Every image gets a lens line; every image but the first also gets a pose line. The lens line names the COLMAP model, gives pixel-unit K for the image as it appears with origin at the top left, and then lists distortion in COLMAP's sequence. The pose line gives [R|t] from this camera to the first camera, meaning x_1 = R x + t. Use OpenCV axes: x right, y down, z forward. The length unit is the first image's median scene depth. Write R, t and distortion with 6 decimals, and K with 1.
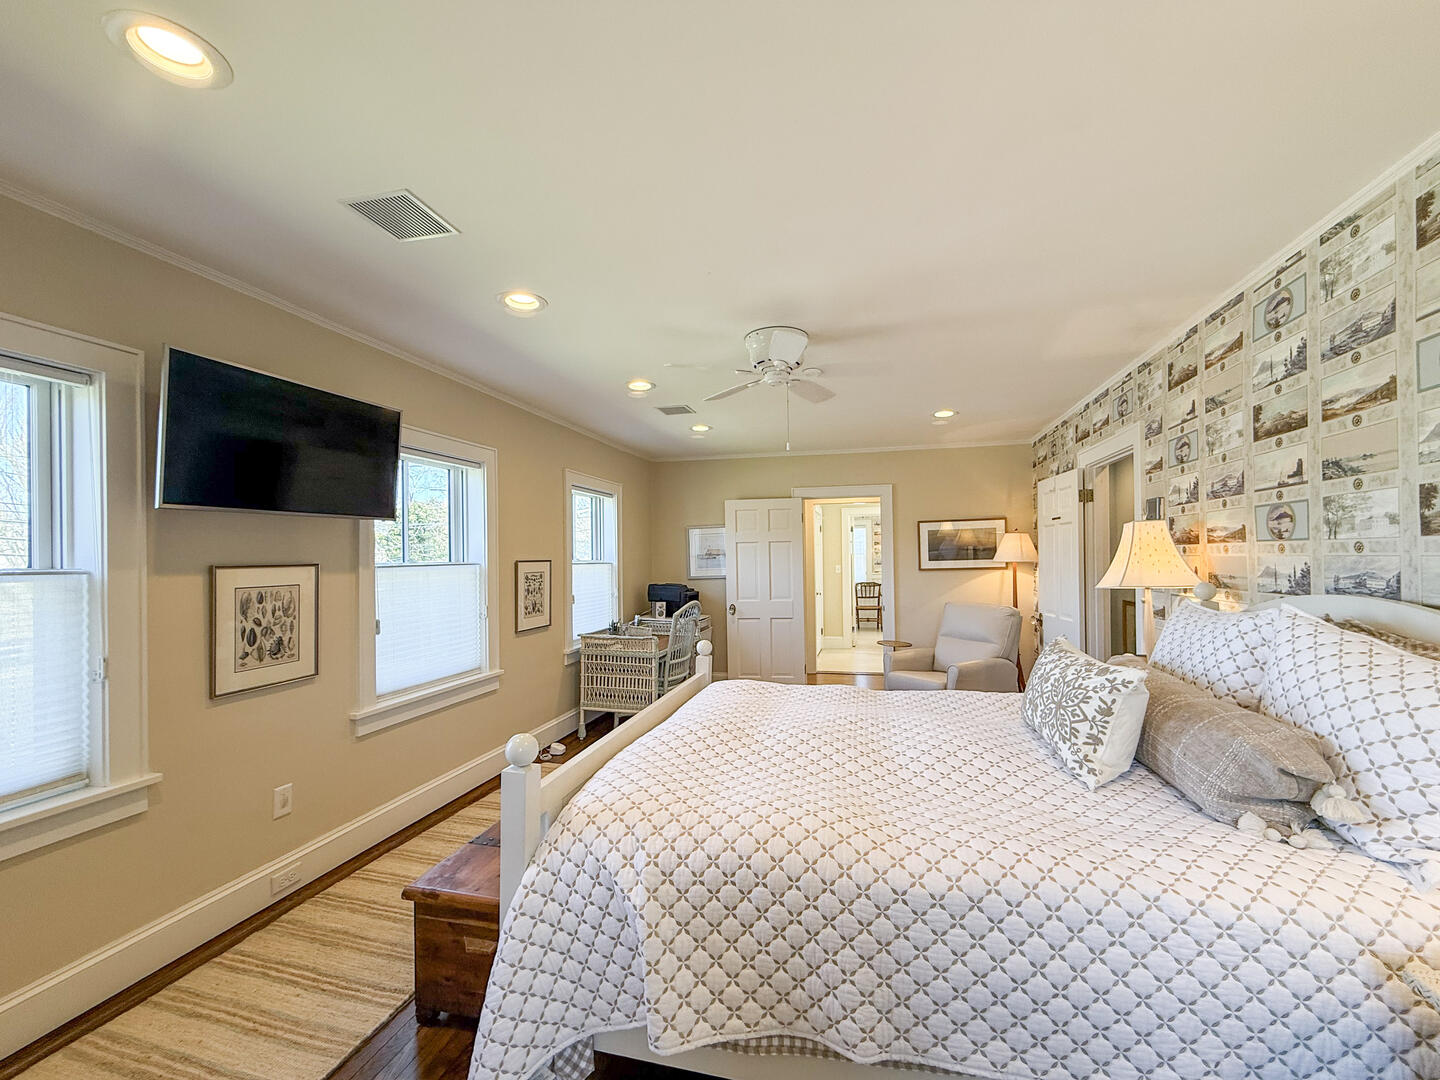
lens RADIAL K [[586.4, 0, 721.0], [0, 586.4, 569.7], [0, 0, 1]] dist [0.000520, 0.000109]
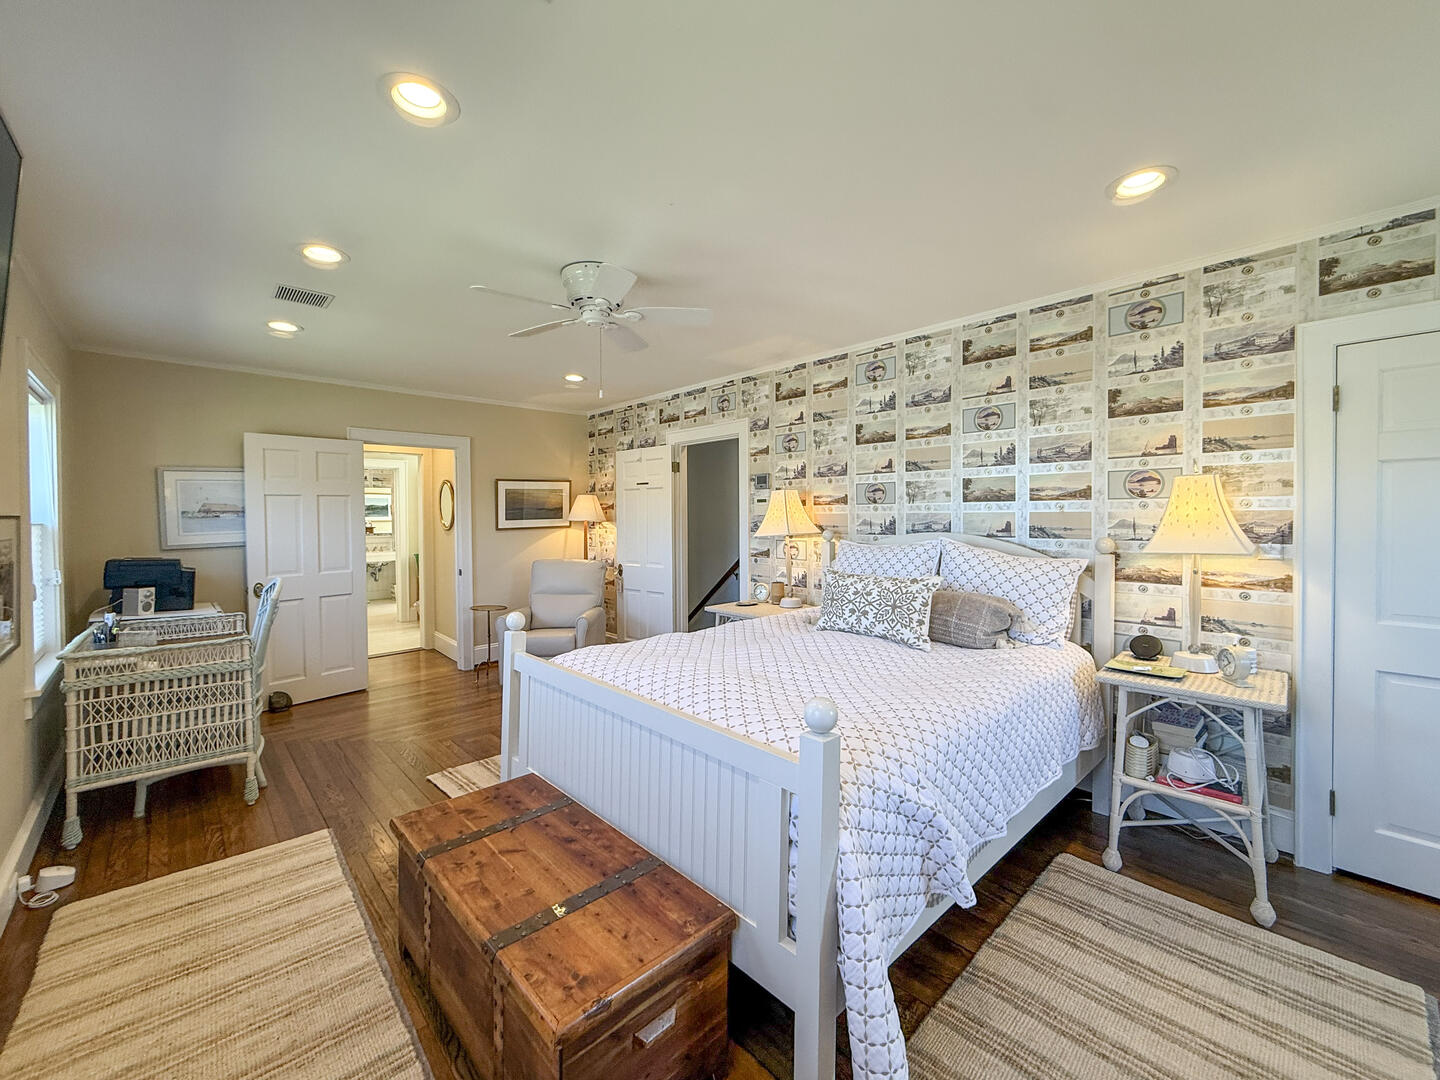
lens RADIAL K [[600.9, 0, 720.0], [0, 600.9, 540.0], [0, 0, 1]] dist [-0.001456, -0.000023]
pose [[0.540011, -0.028467, 0.841177, -0.422507], [0.019676, 0.999582, 0.021196, 0.005303], [-0.841428, 0.005105, 0.540345, 0.222780]]
